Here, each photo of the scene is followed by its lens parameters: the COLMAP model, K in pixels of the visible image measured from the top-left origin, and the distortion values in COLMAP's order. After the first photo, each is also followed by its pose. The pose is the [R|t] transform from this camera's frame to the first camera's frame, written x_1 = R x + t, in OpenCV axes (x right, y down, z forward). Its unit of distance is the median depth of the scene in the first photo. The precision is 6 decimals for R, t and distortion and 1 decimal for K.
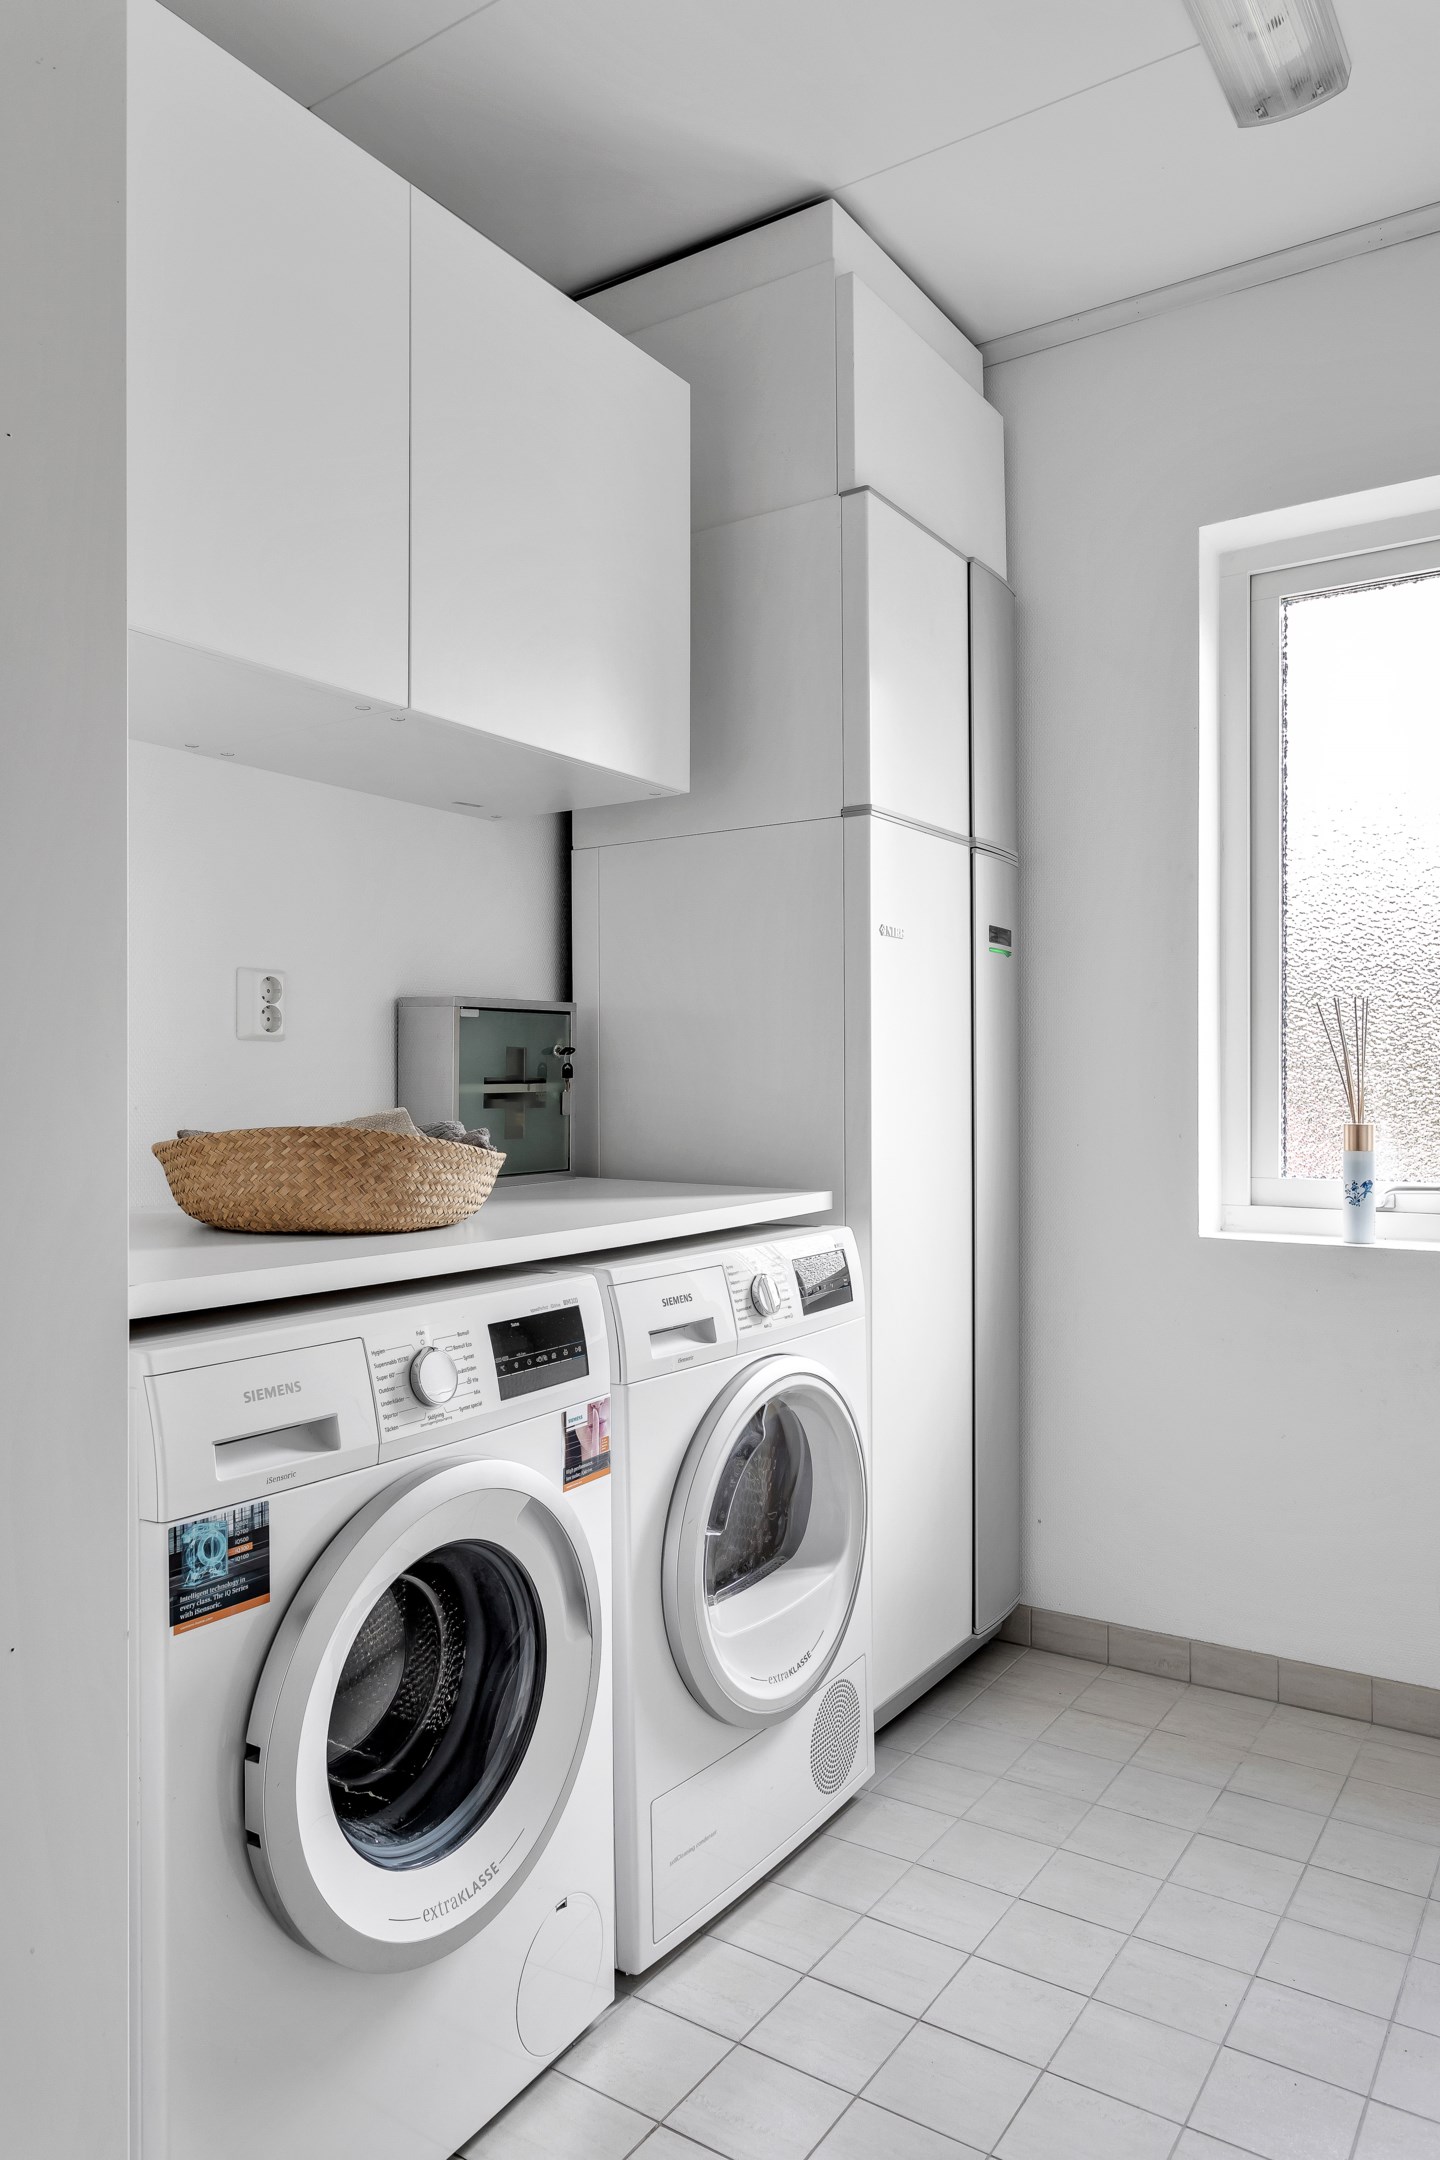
lens RADIAL K [[1430.6, 0, 720.0], [0, 1430.6, 1080.0], [0, 0, 1]] dist [0.004170, 0.003075]
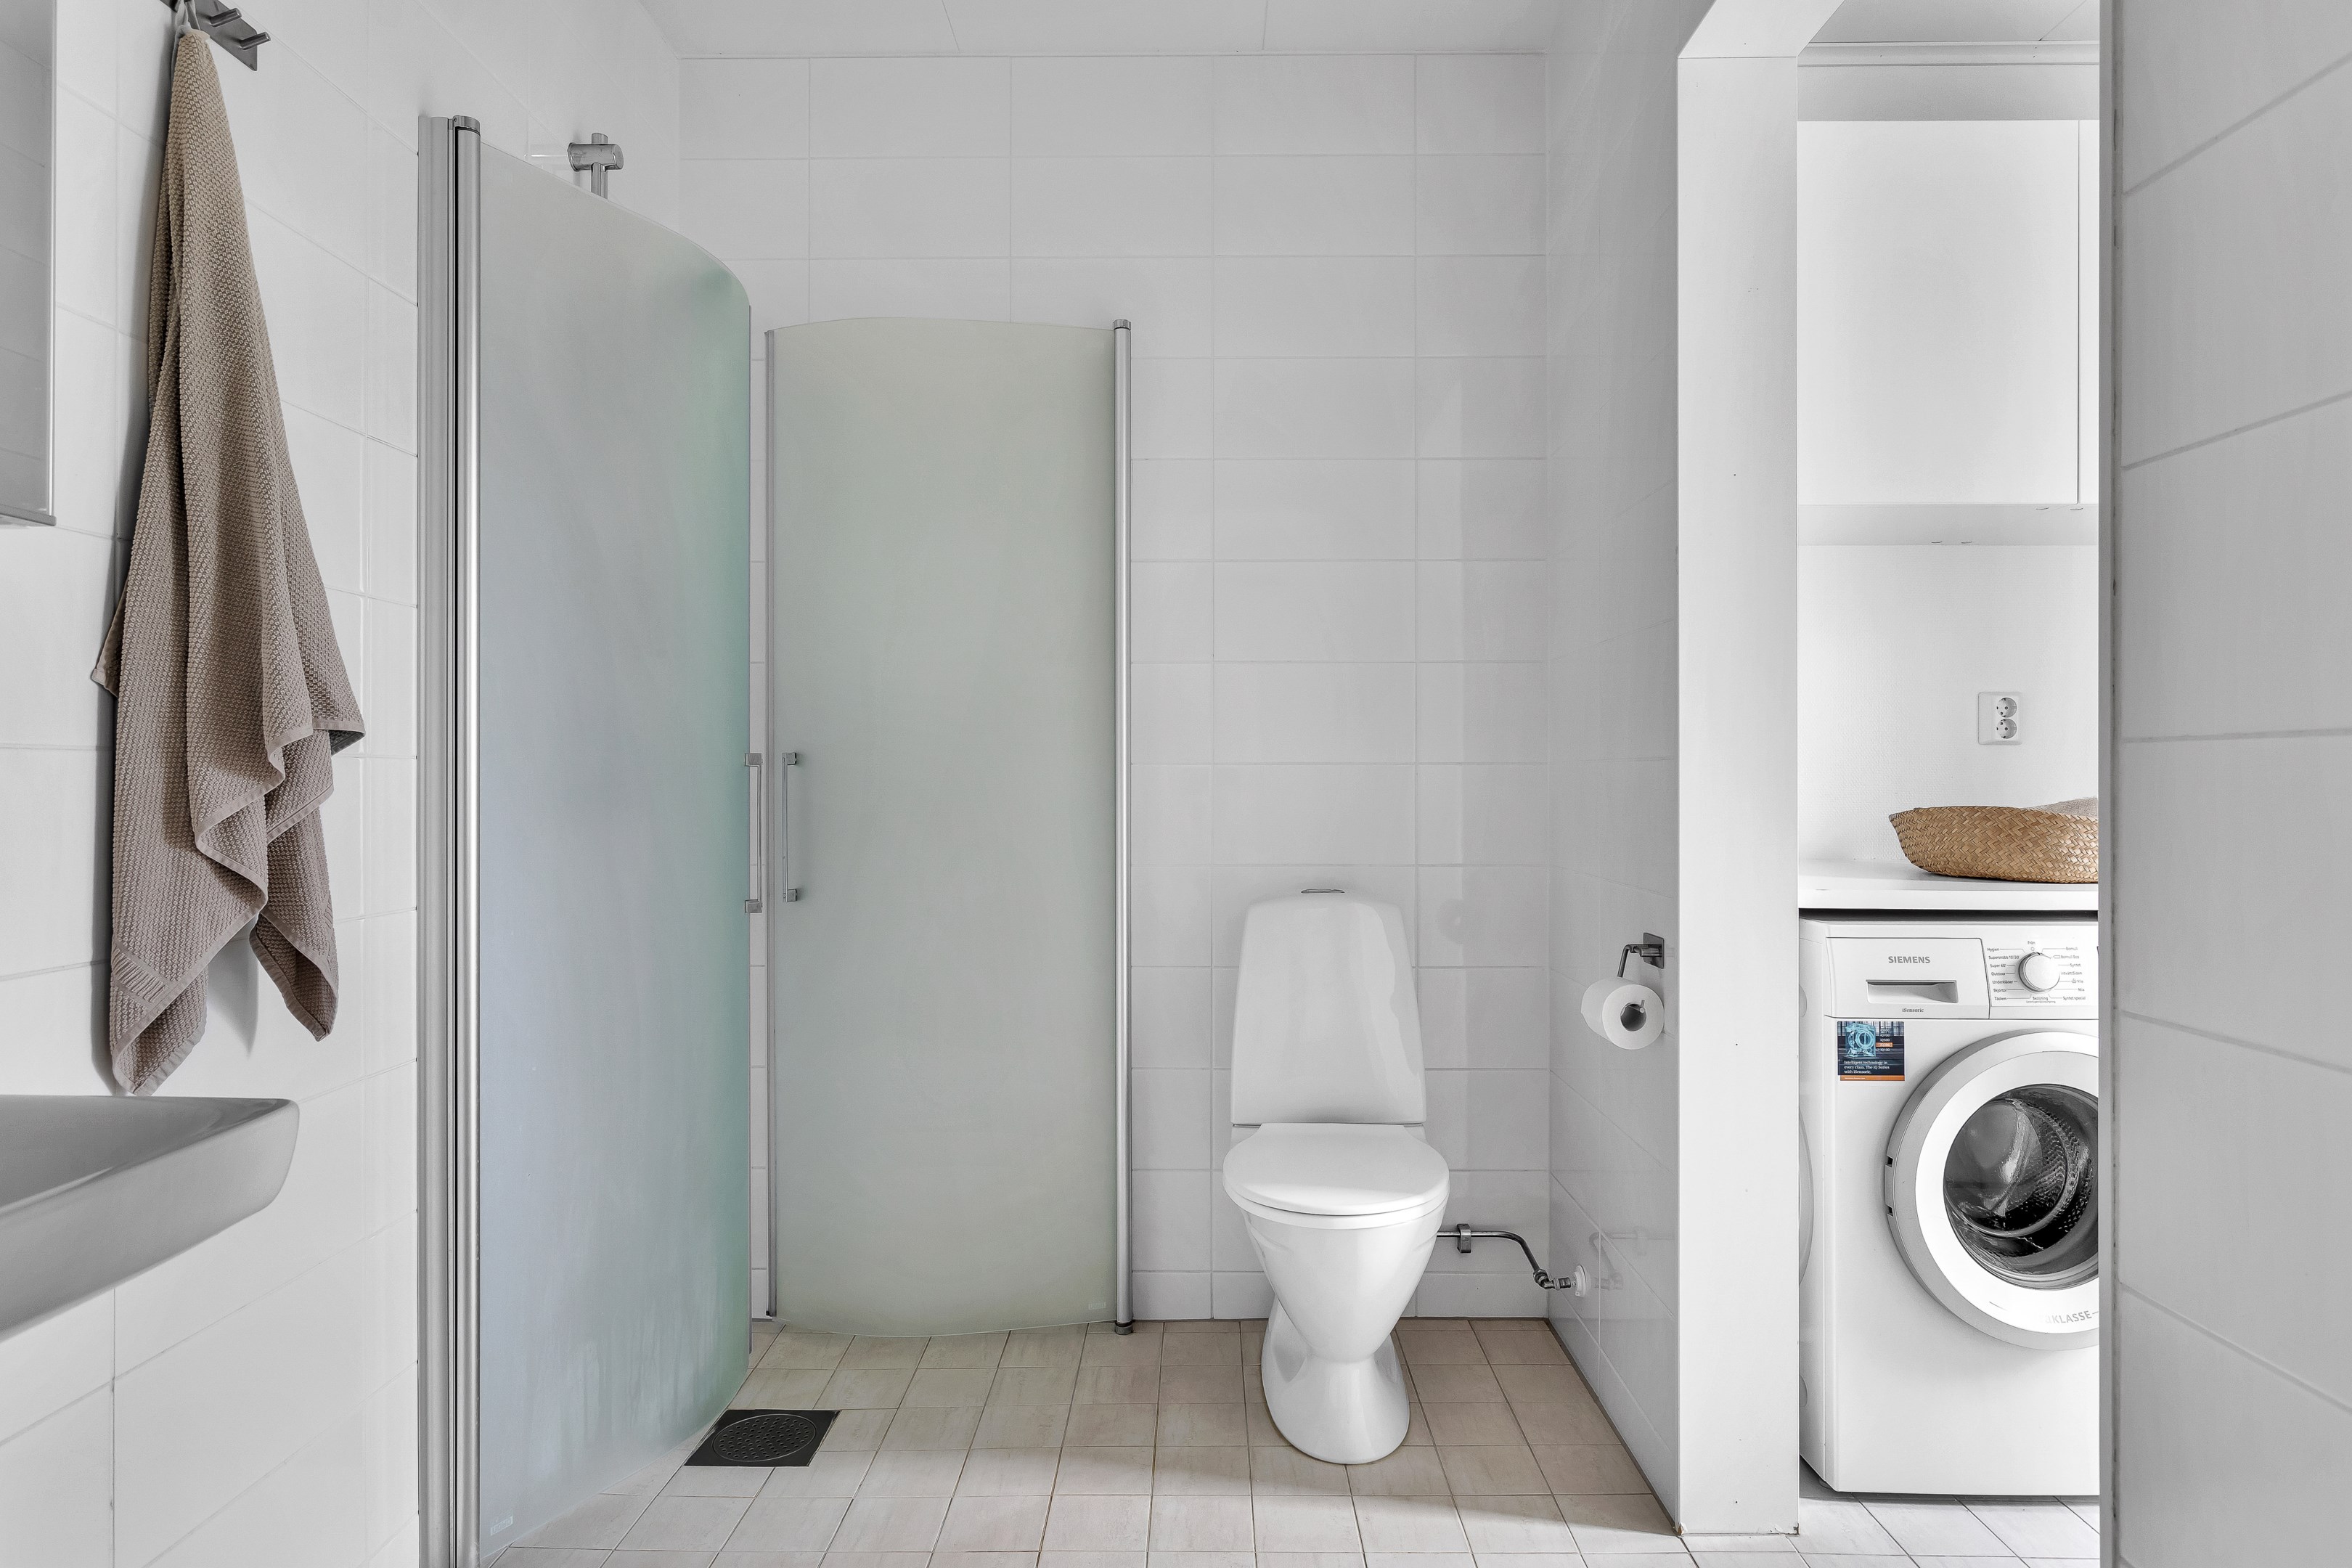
lens RADIAL K [[1370.0, 0, 1176.0], [0, 1370.0, 784.0], [0, 0, 1]] dist [-0.000065, 0.000197]
pose [[0.545000, 0.002273, -0.838433, 0.532374], [0.005435, 0.999966, 0.006243, -0.004326], [0.838418, -0.007959, 0.544969, -0.564500]]
